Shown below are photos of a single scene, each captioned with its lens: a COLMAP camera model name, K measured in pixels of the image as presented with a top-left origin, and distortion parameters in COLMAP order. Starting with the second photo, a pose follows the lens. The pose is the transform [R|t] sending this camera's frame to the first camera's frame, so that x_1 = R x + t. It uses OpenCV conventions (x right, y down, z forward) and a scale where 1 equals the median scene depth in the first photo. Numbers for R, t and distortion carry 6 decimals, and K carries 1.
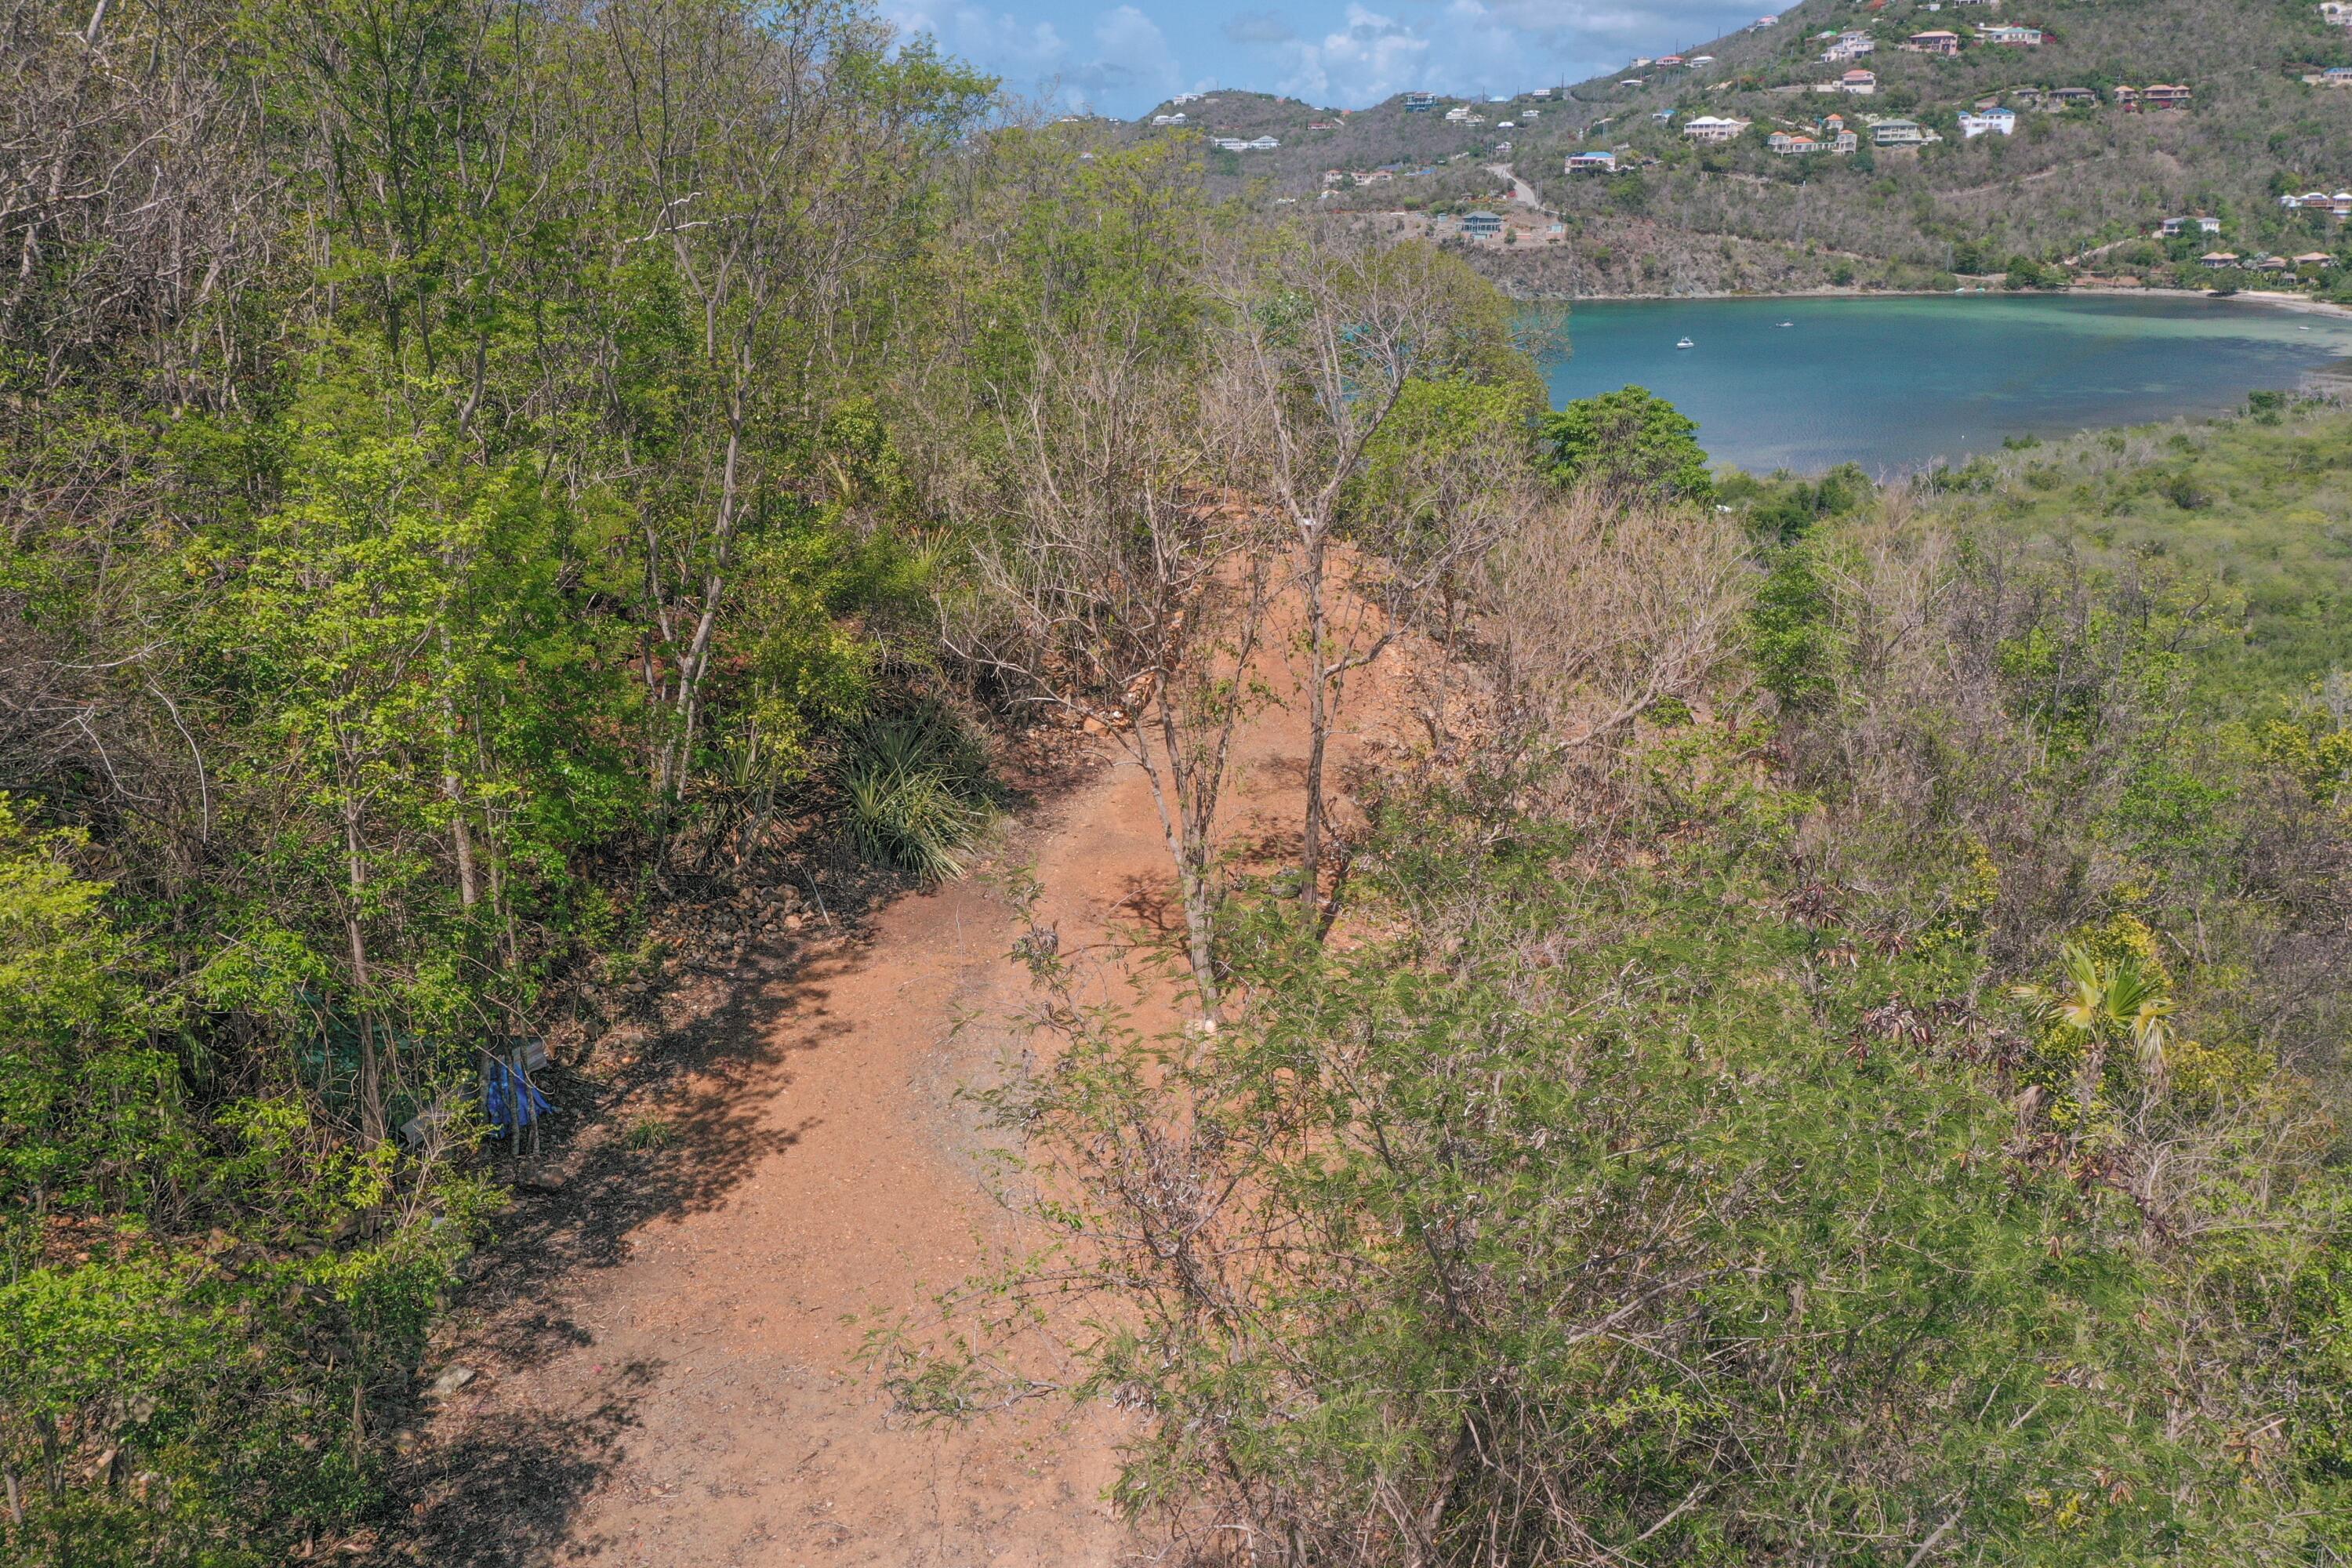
lens RADIAL K [[1909.5, 0, 1176.0], [0, 1909.5, 784.0], [0, 0, 1]] dist [0.014037, 0.014880]
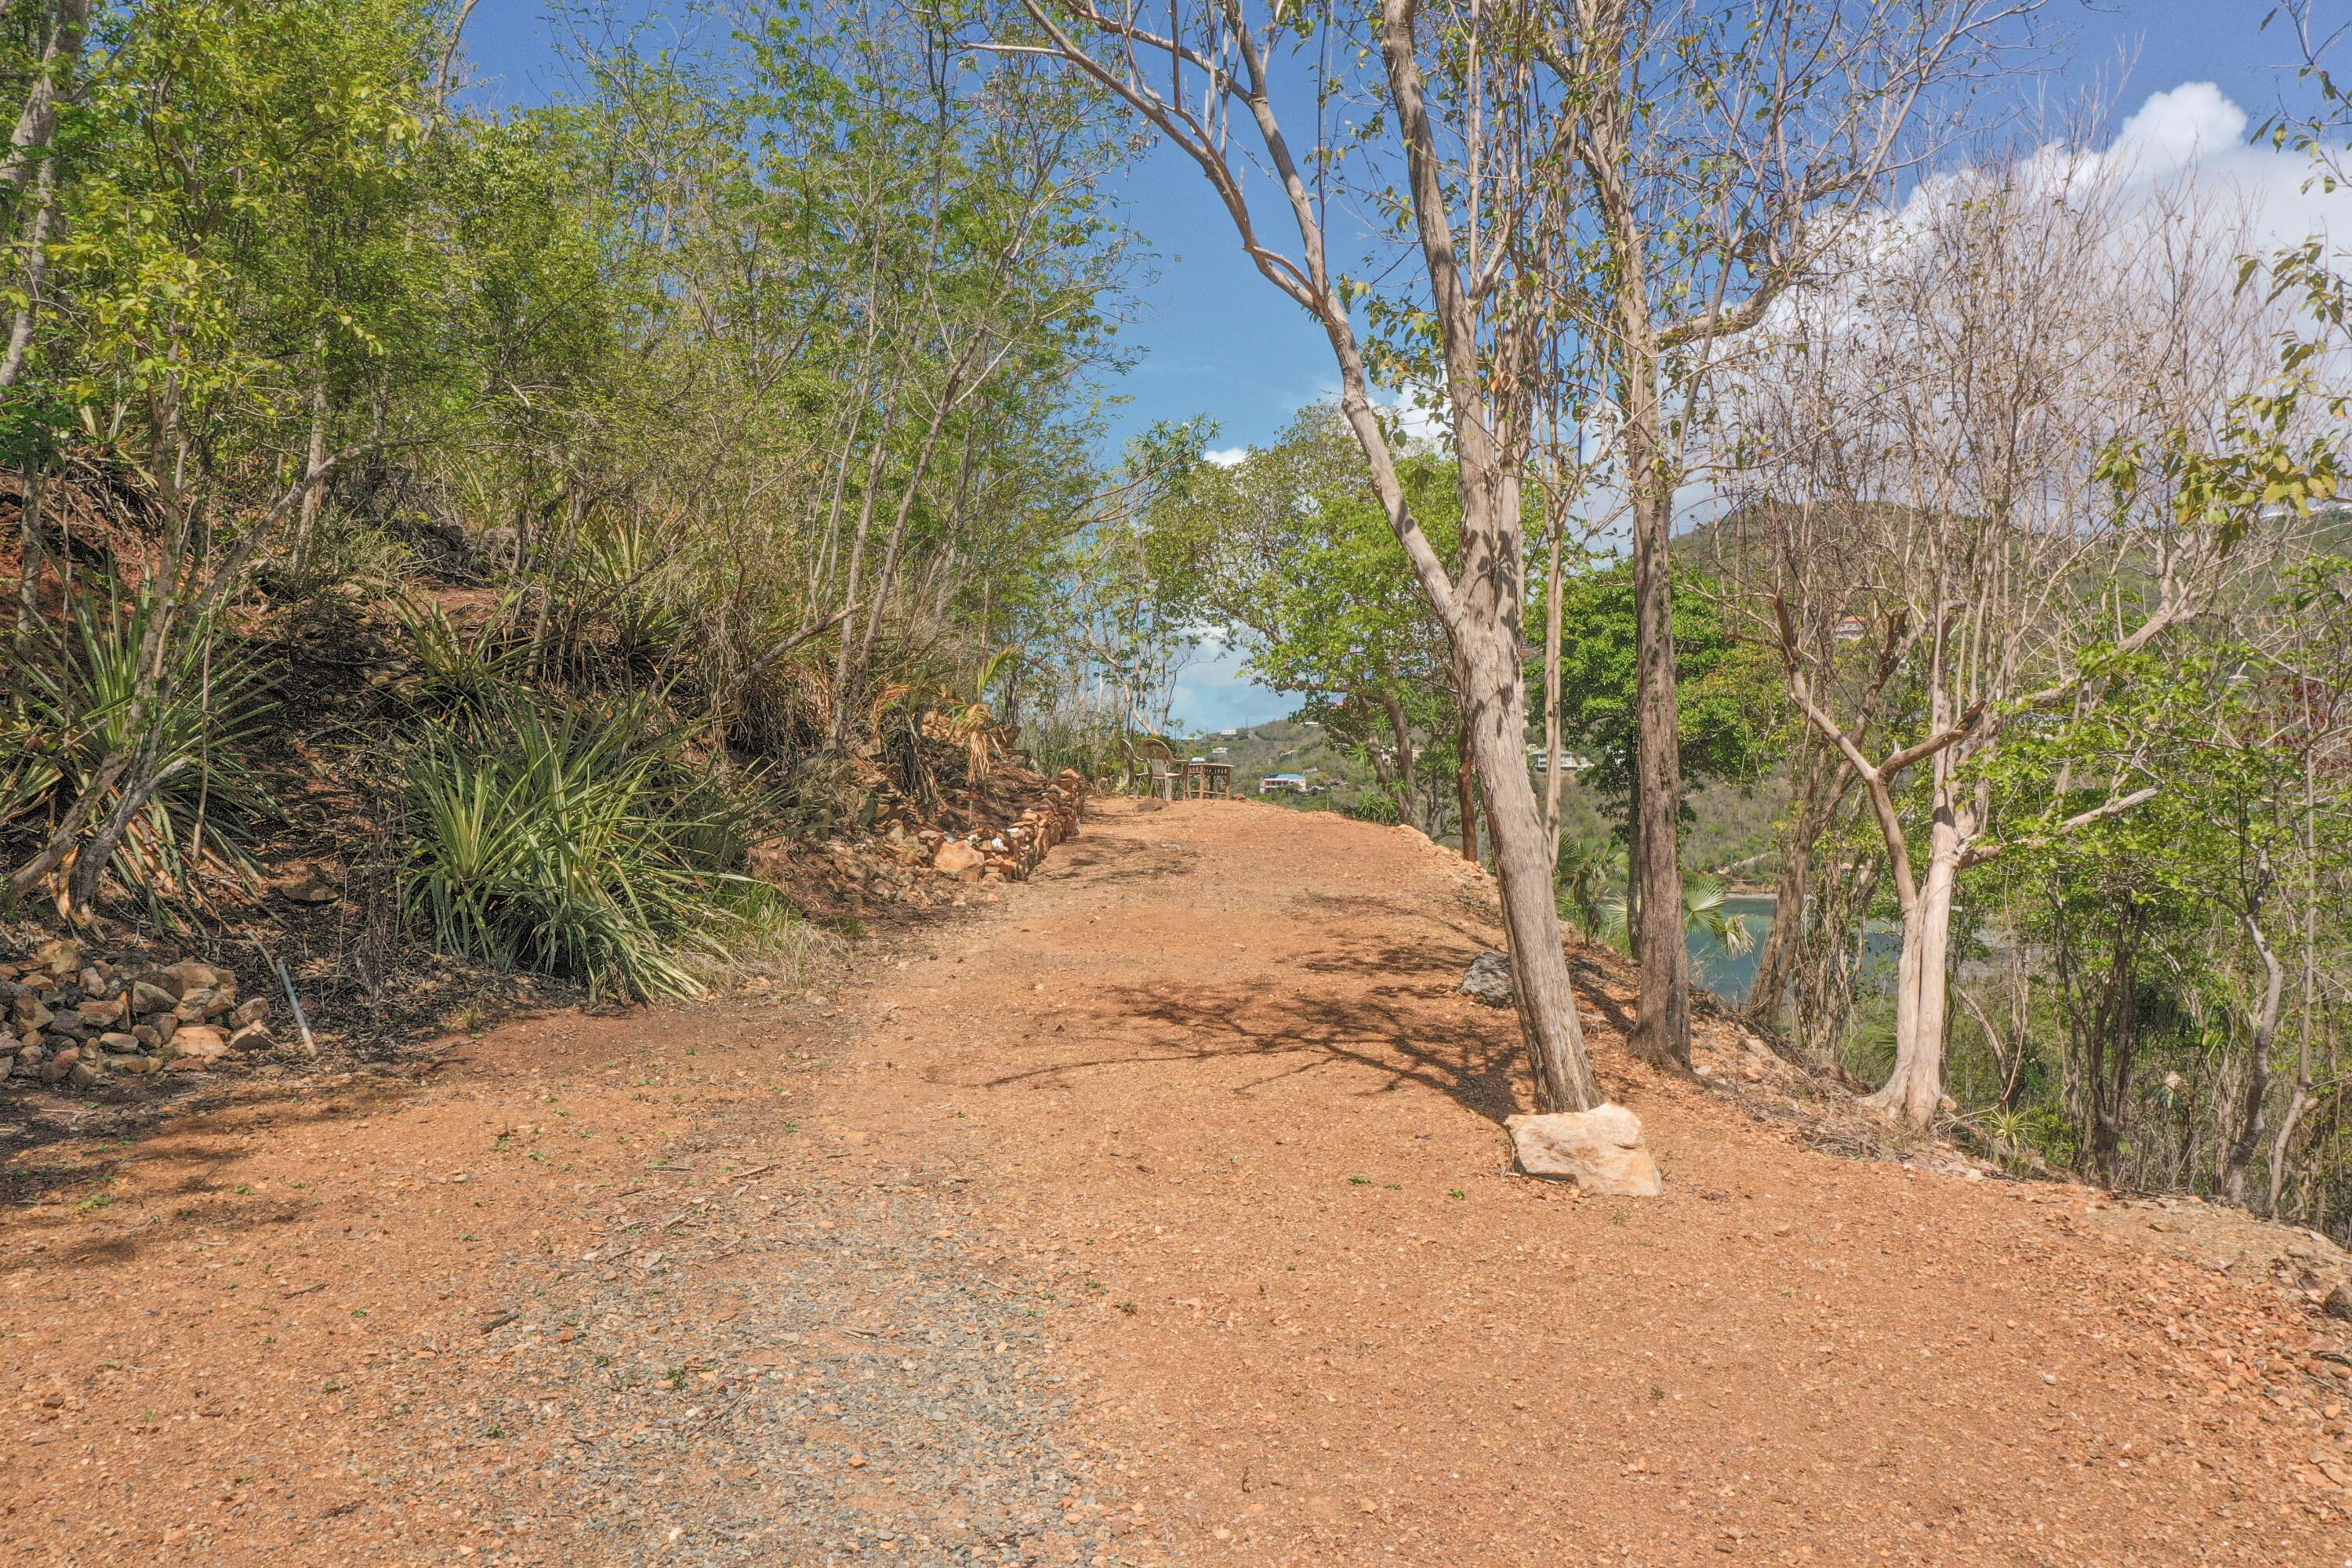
lens RADIAL K [[1888.1, 0, 1176.0], [0, 1888.1, 784.0], [0, 0, 1]] dist [0.041752, 0.009681]
pose [[0.988089, 0.002556, 0.153860, -0.079081], [0.047073, 0.946910, -0.318034, 0.145824], [-0.146504, 0.321488, 0.935511, 0.634225]]
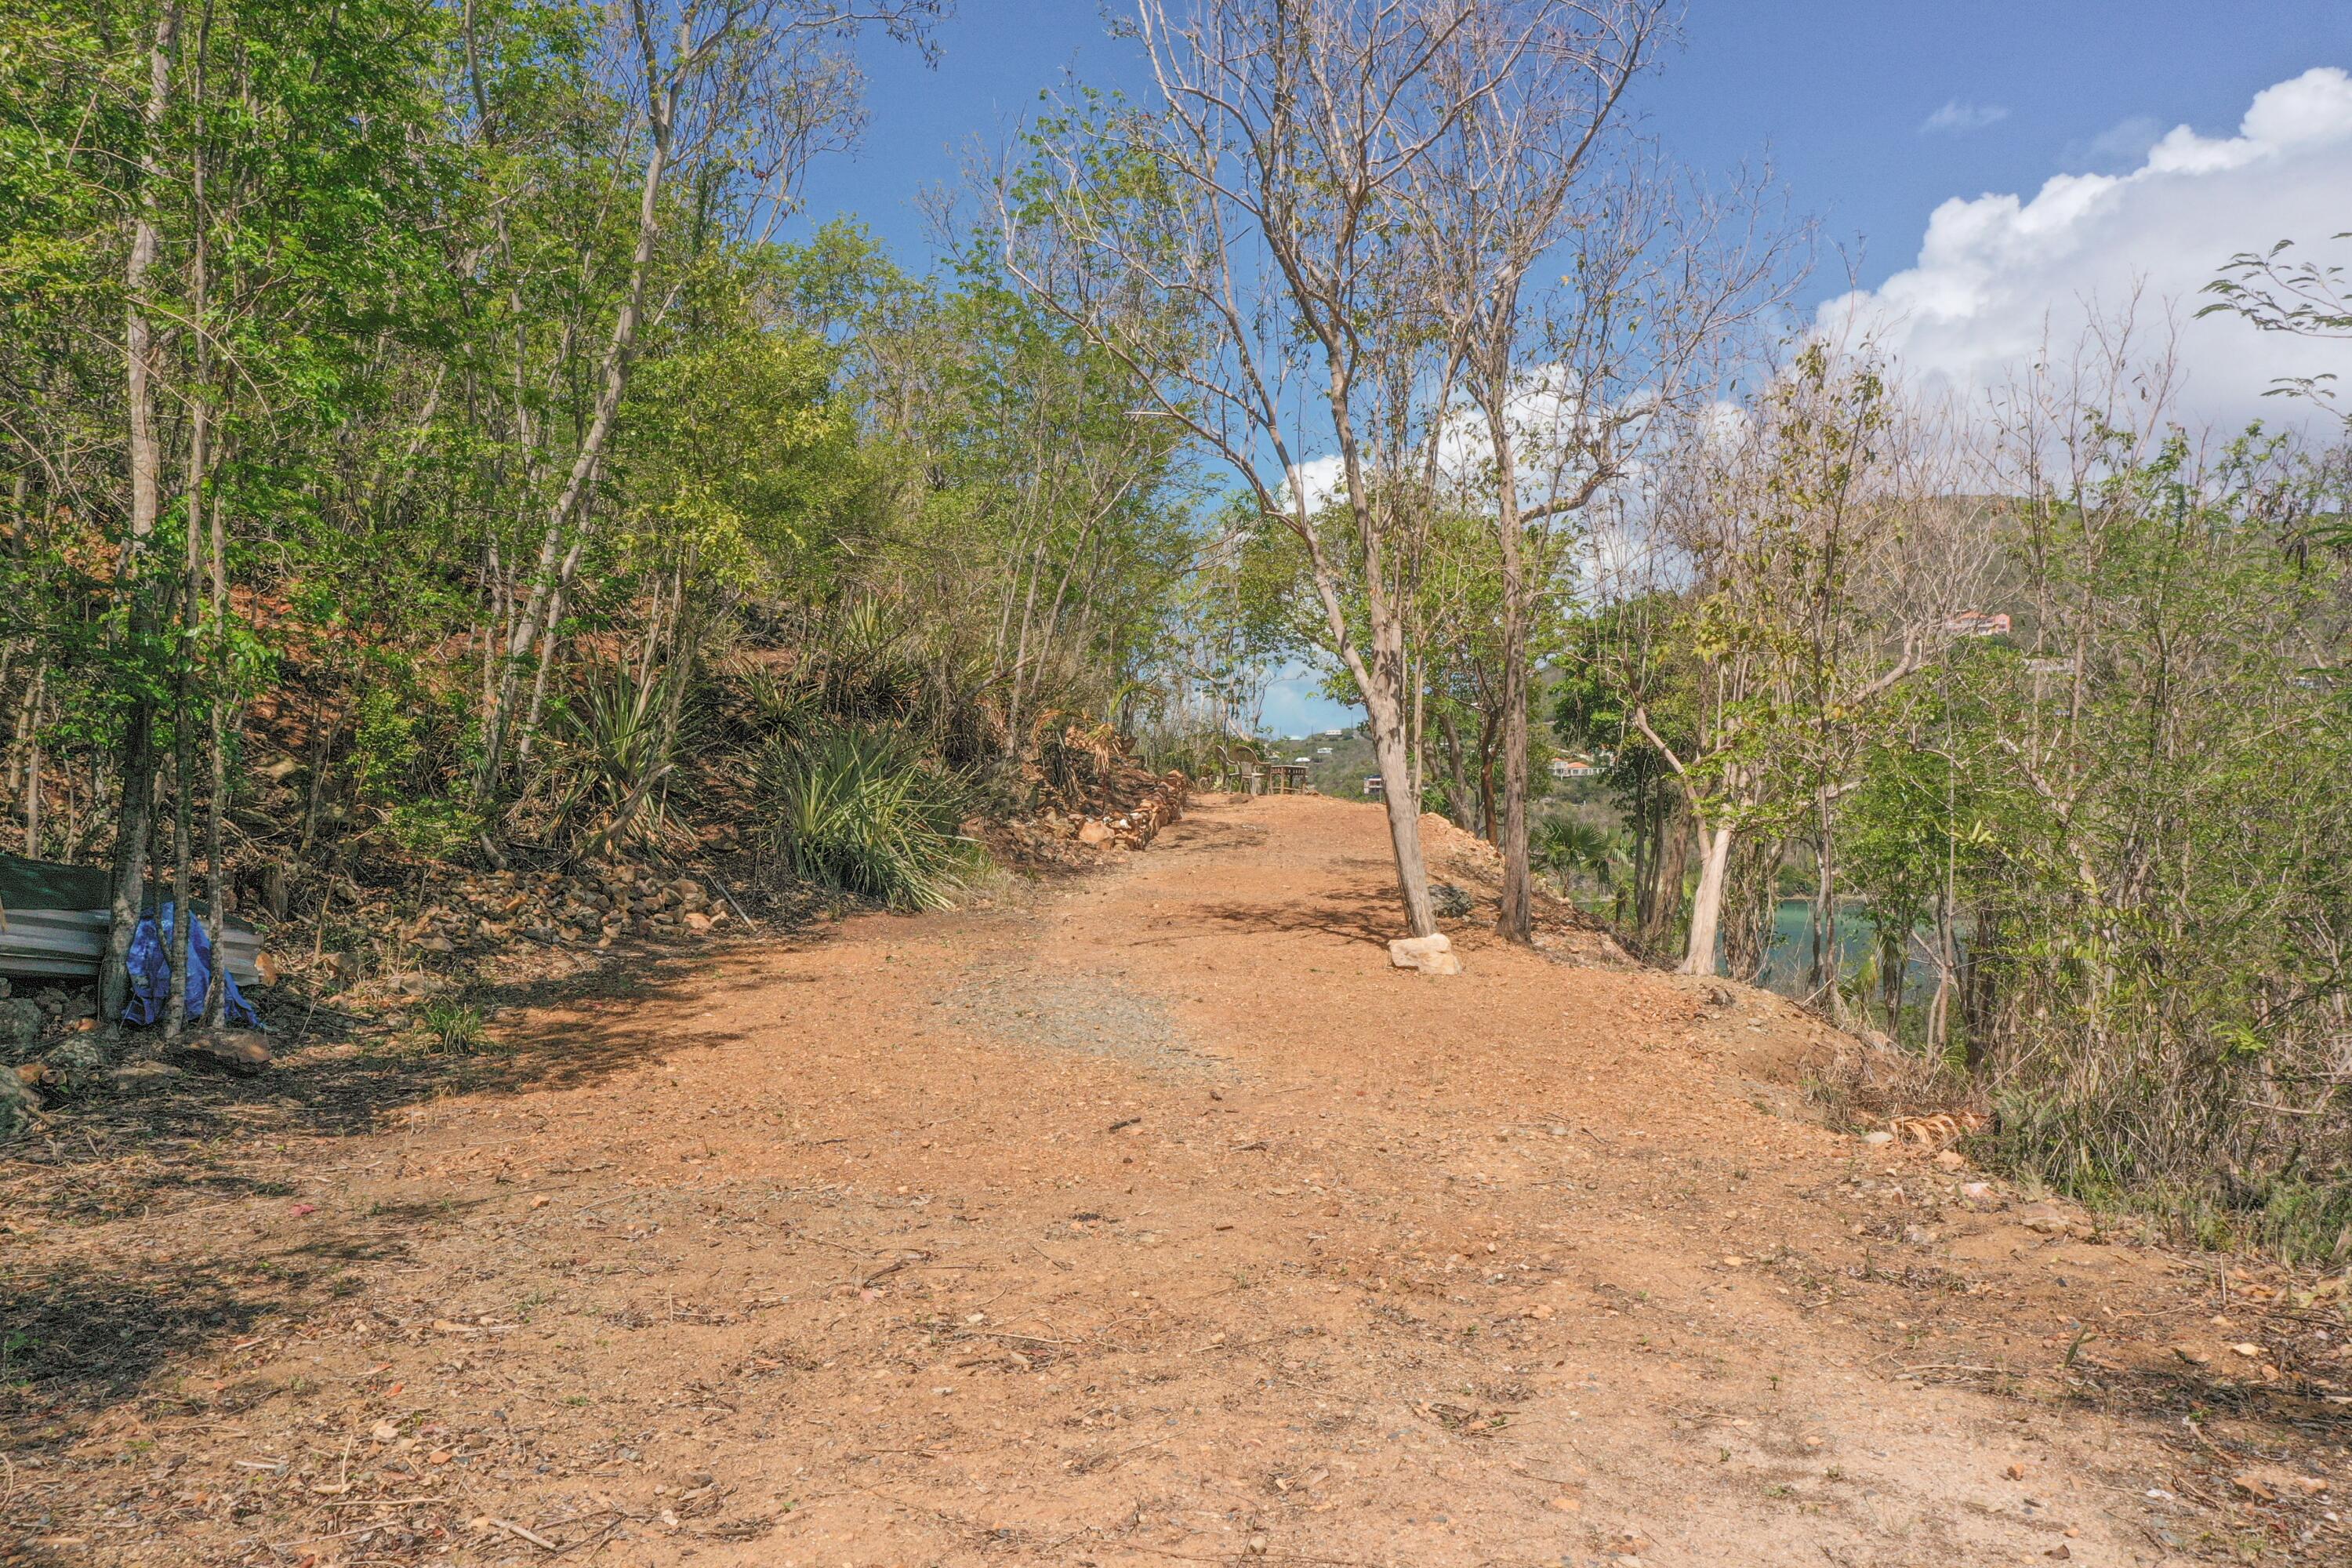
lens RADIAL K [[1896.5, 0, 1187.2], [0, 1896.5, 795.1], [0, 0, 1]] dist [0.048619, 0.002548]
pose [[0.994528, 0.000993, 0.104470, -0.105550], [0.032113, 0.948639, -0.314726, 0.234466], [-0.099417, 0.316359, 0.943416, 0.379107]]
